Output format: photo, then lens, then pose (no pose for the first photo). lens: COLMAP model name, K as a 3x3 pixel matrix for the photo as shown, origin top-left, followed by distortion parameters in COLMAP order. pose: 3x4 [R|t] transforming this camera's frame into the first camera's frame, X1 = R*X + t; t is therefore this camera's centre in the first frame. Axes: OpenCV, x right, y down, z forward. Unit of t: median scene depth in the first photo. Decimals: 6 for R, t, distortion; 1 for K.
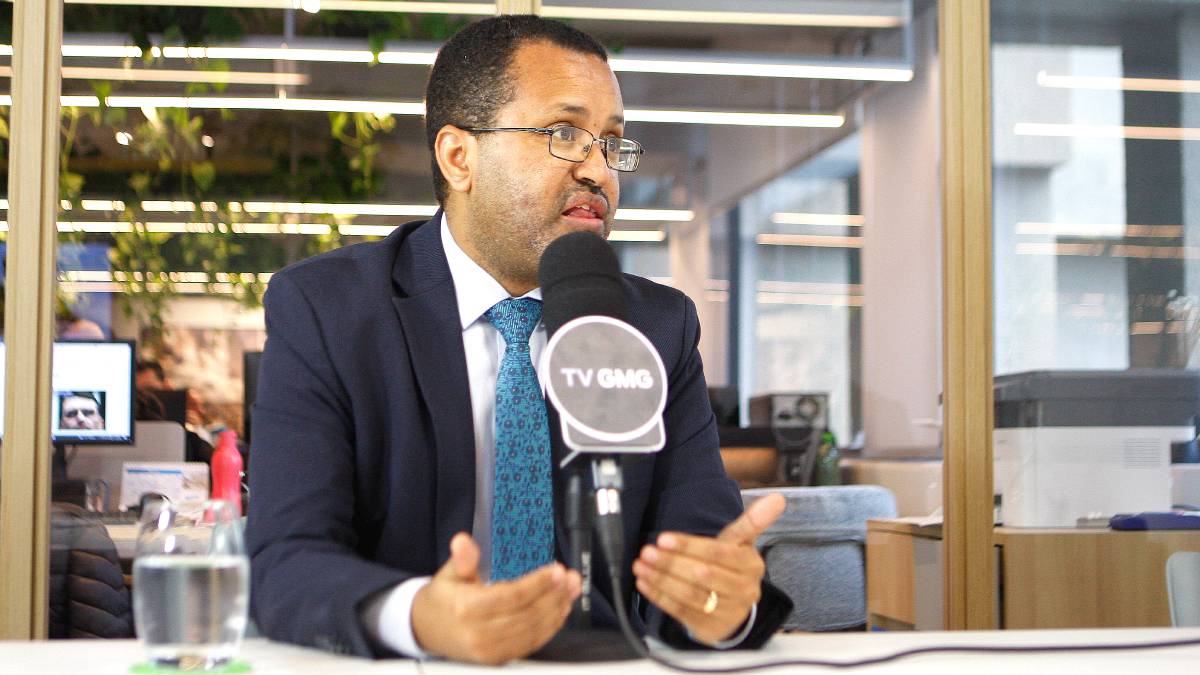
lens RADIAL K [[2069.8, 0, 602.8], [0, 2069.8, 336.8], [0, 0, 1]] dist [-0.071450, 0.000000]
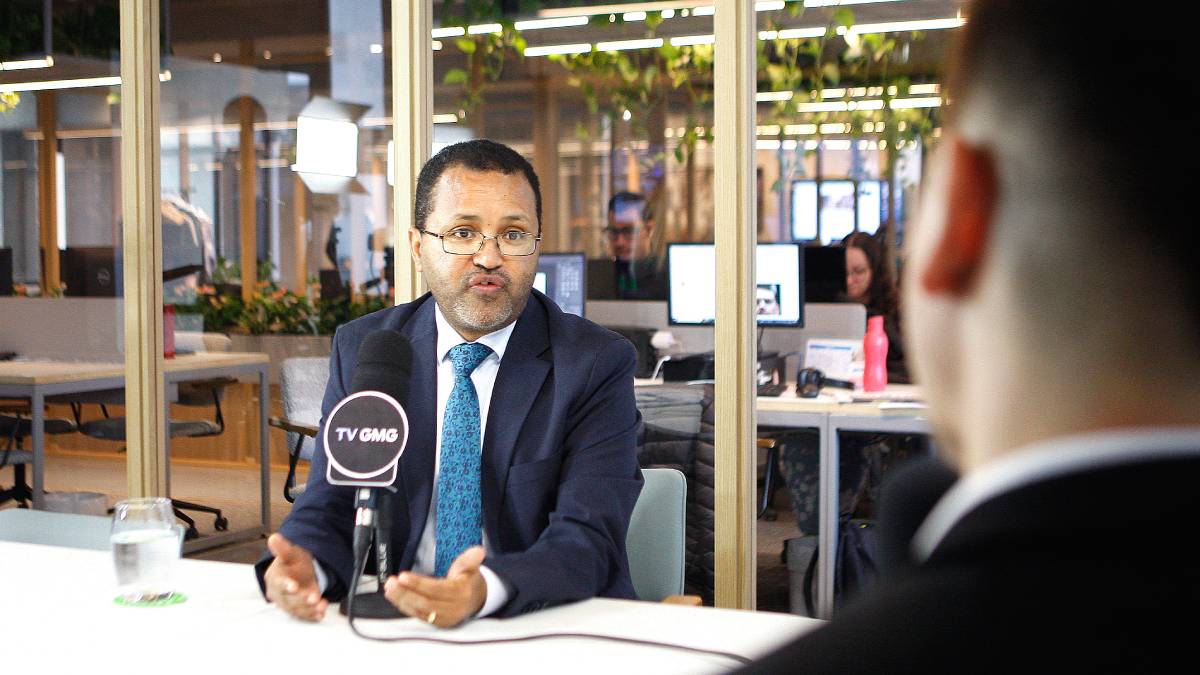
lens RADIAL K [[1949.0, 0, 597.7], [0, 1949.0, 341.7], [0, 0, 1]] dist [0.009211, 0.000000]
pose [[0.816963, 0.028669, -0.575977, 0.342287], [0.040841, 0.993380, 0.107373, -0.068933], [0.575242, -0.111243, 0.810383, -0.010460]]
